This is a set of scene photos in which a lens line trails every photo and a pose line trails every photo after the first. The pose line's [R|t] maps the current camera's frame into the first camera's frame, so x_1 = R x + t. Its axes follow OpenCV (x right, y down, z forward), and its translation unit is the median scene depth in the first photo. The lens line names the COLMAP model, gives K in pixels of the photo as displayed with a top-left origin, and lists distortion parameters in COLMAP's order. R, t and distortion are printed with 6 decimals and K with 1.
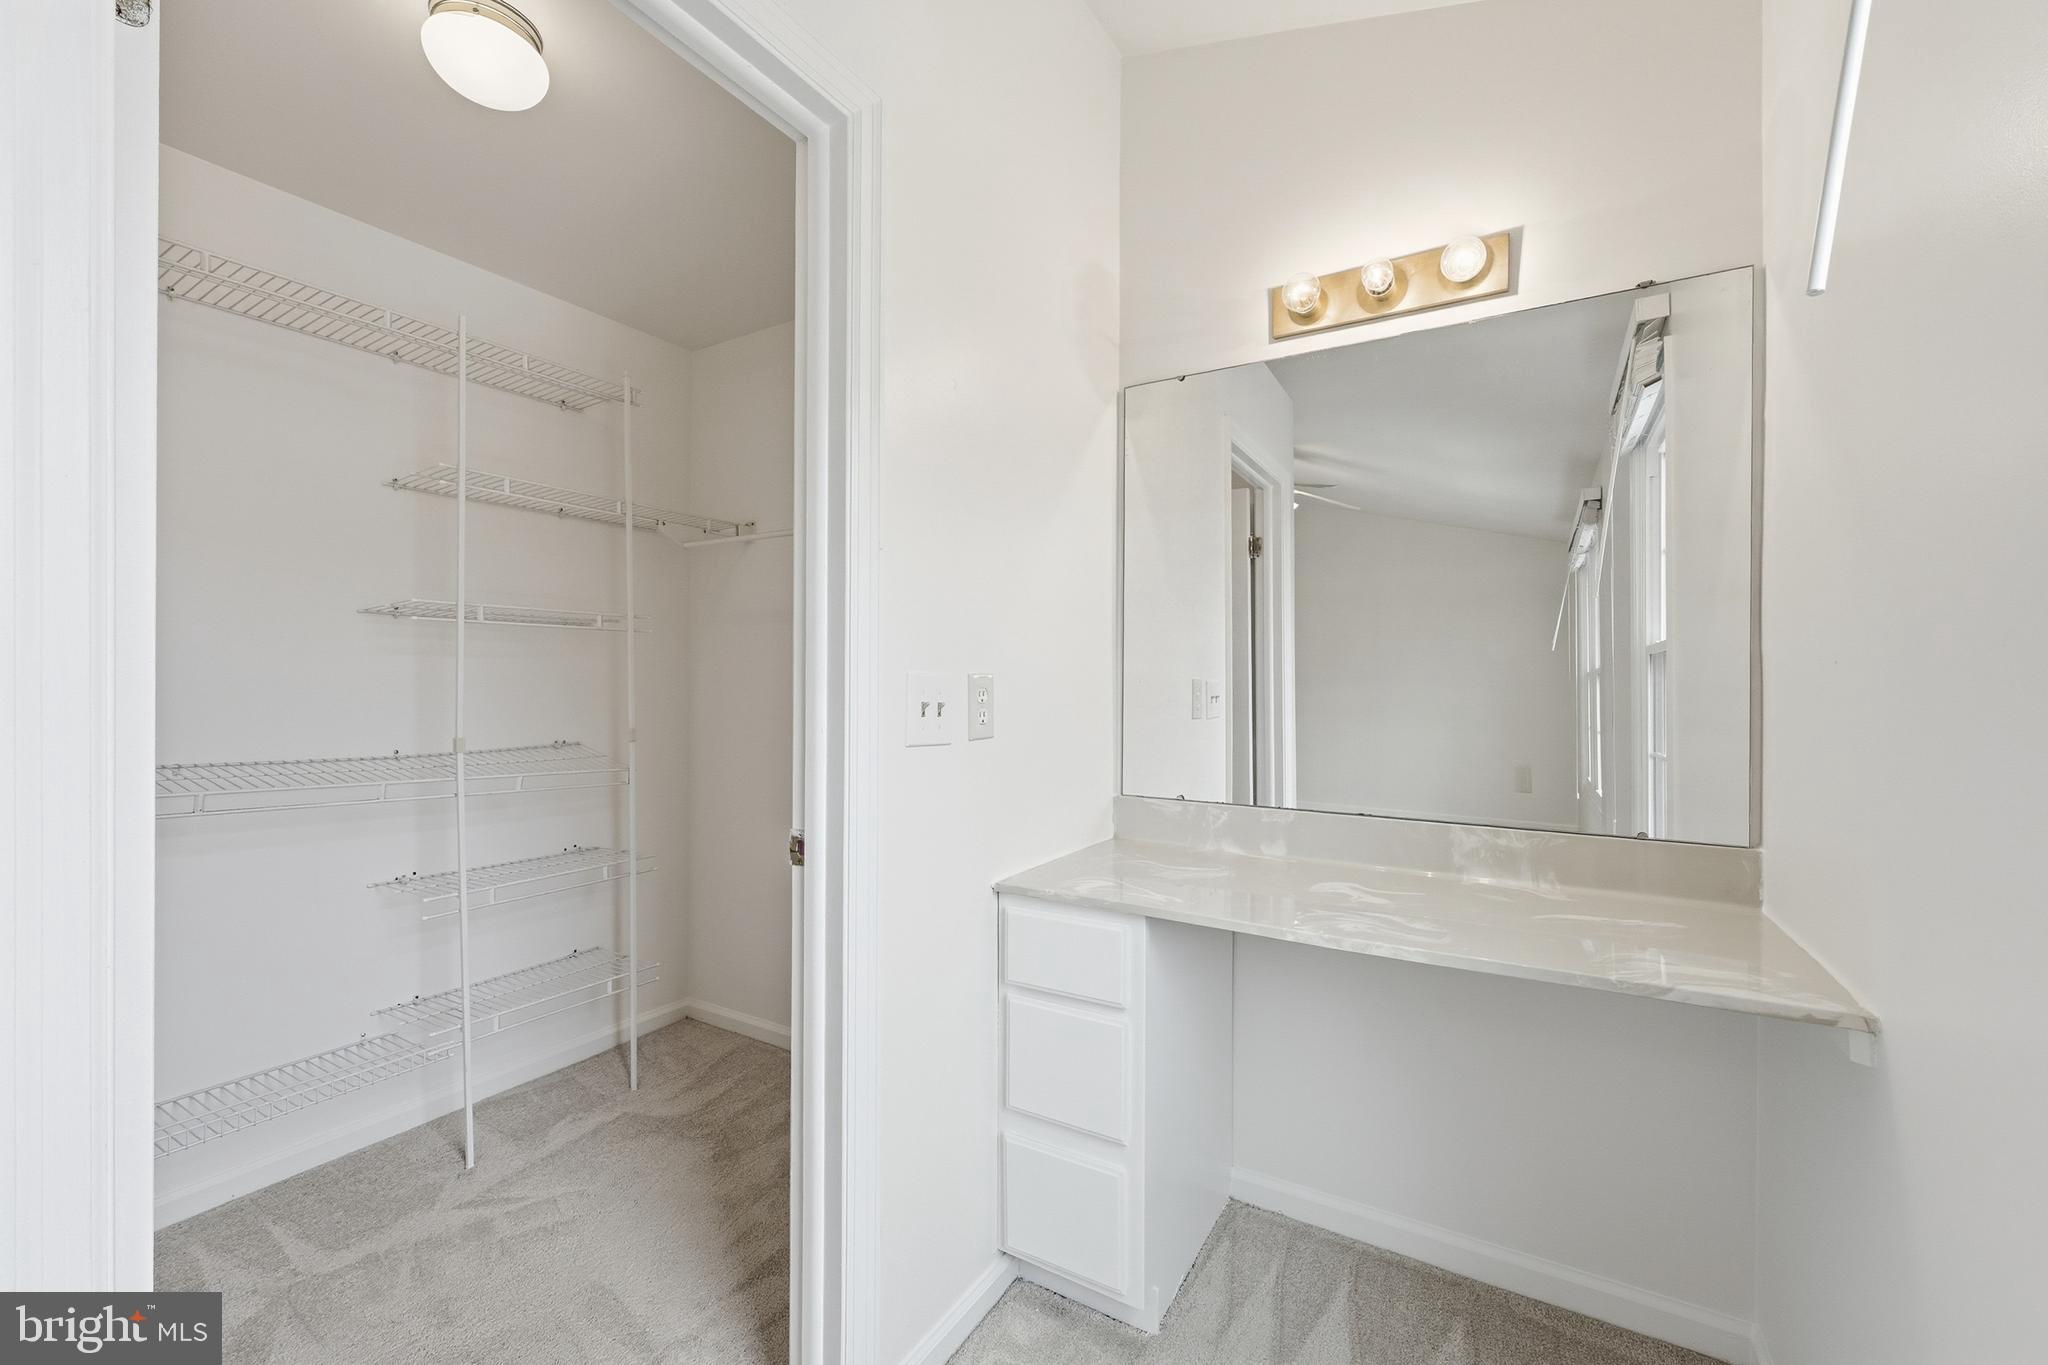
lens RADIAL K [[829.7, 0, 1021.9], [0, 829.7, 674.7], [0, 0, 1]] dist [-0.001939, -0.000616]
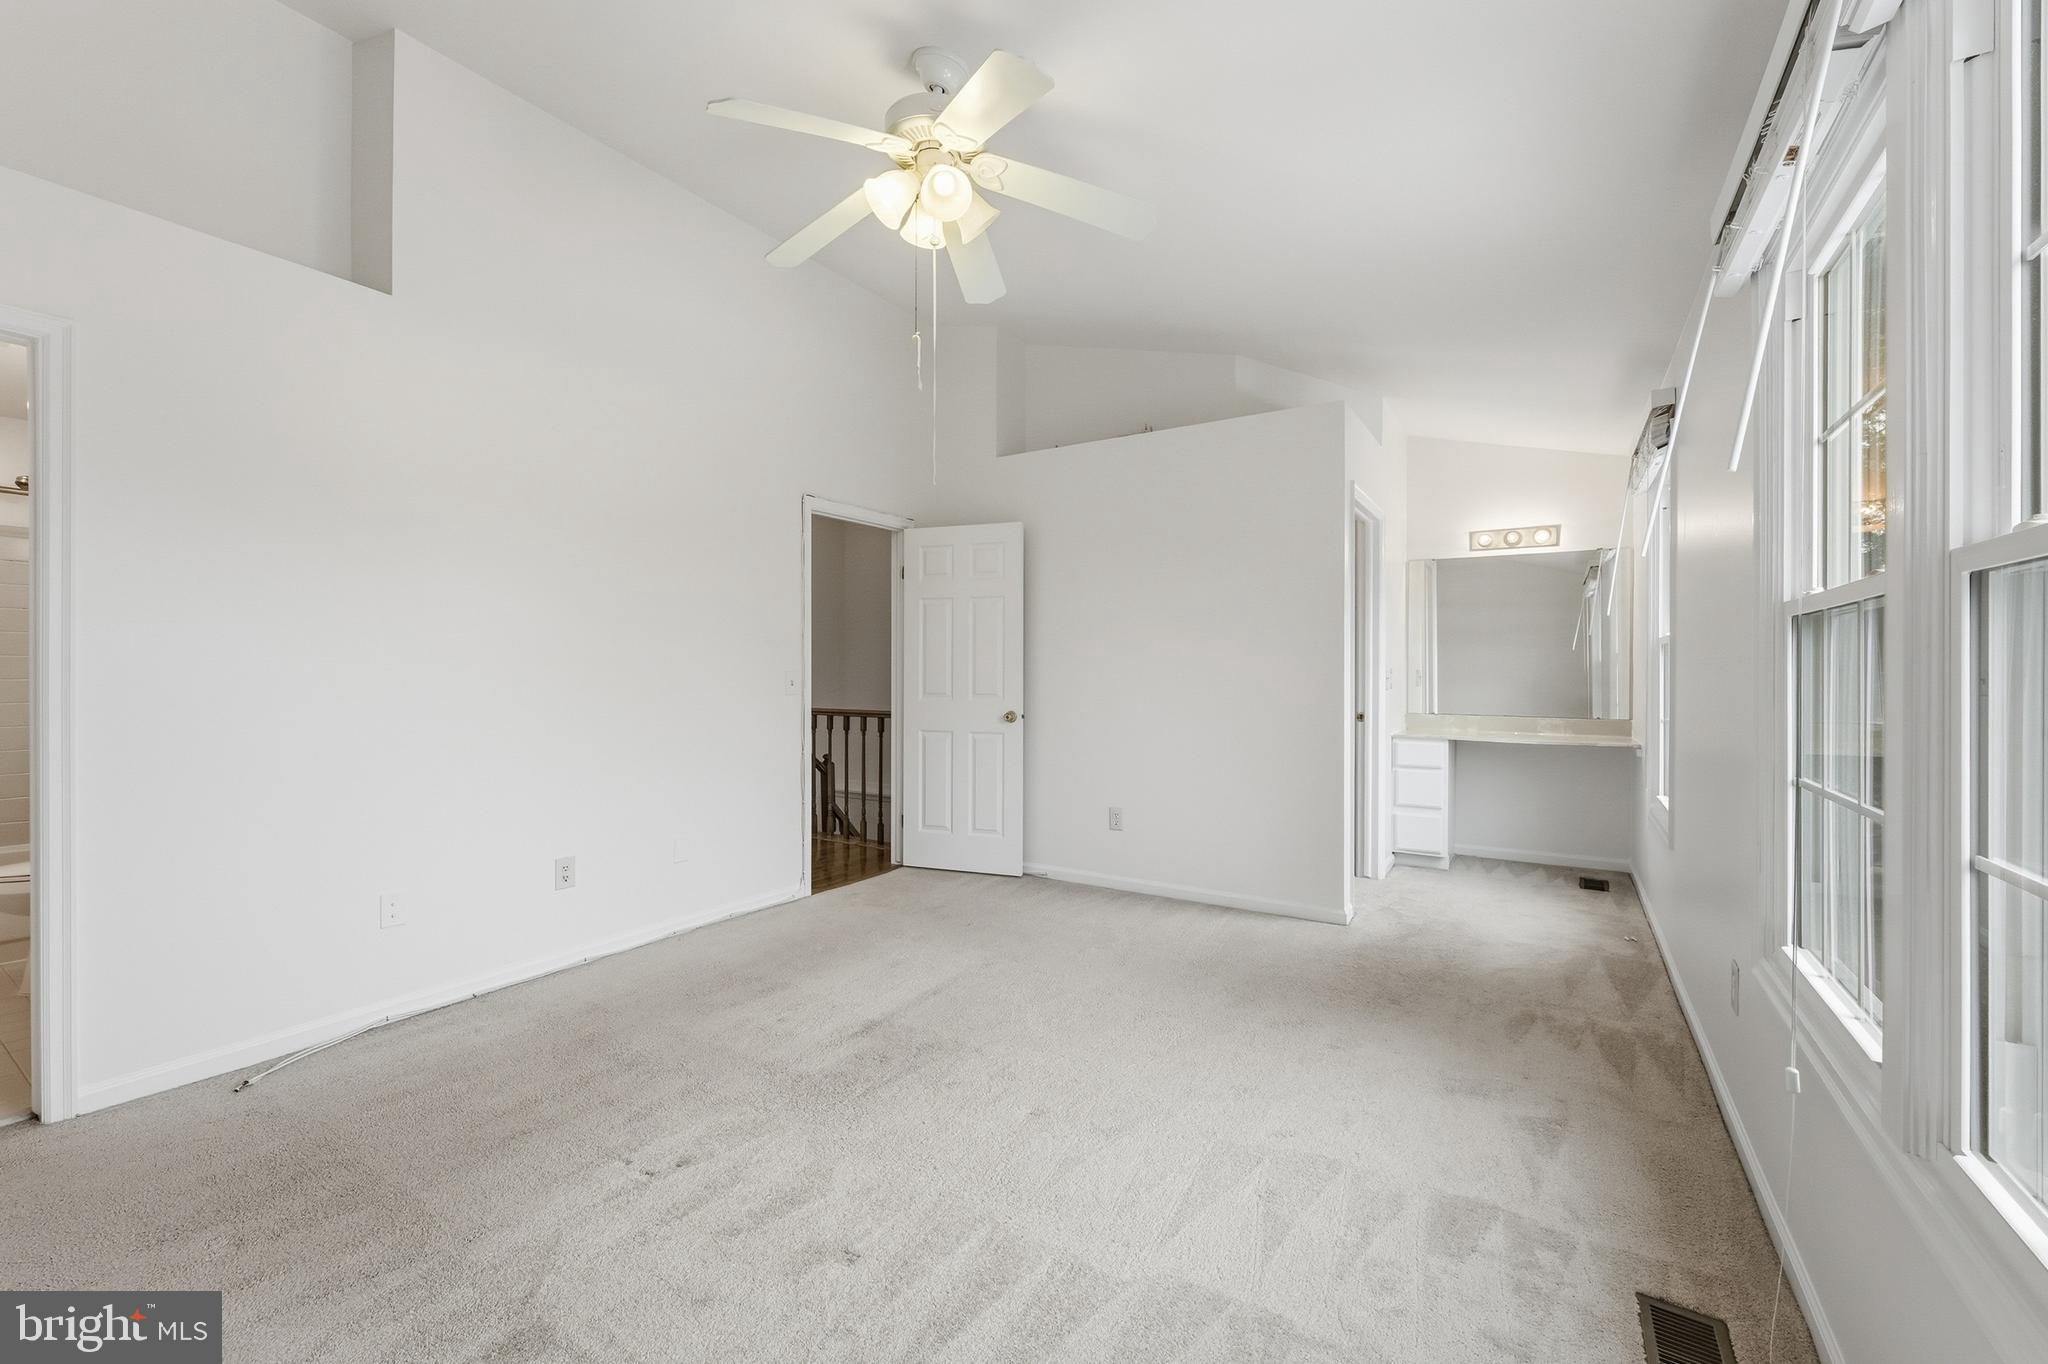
lens RADIAL K [[829.7, 0, 1021.9], [0, 829.7, 674.2], [0, 0, 1]] dist [-0.001939, -0.000616]
pose [[0.999275, -0.008224, -0.037174, -1.330594], [0.008801, 0.999843, 0.015390, -0.043831], [0.037042, -0.015706, 0.999190, -2.230444]]
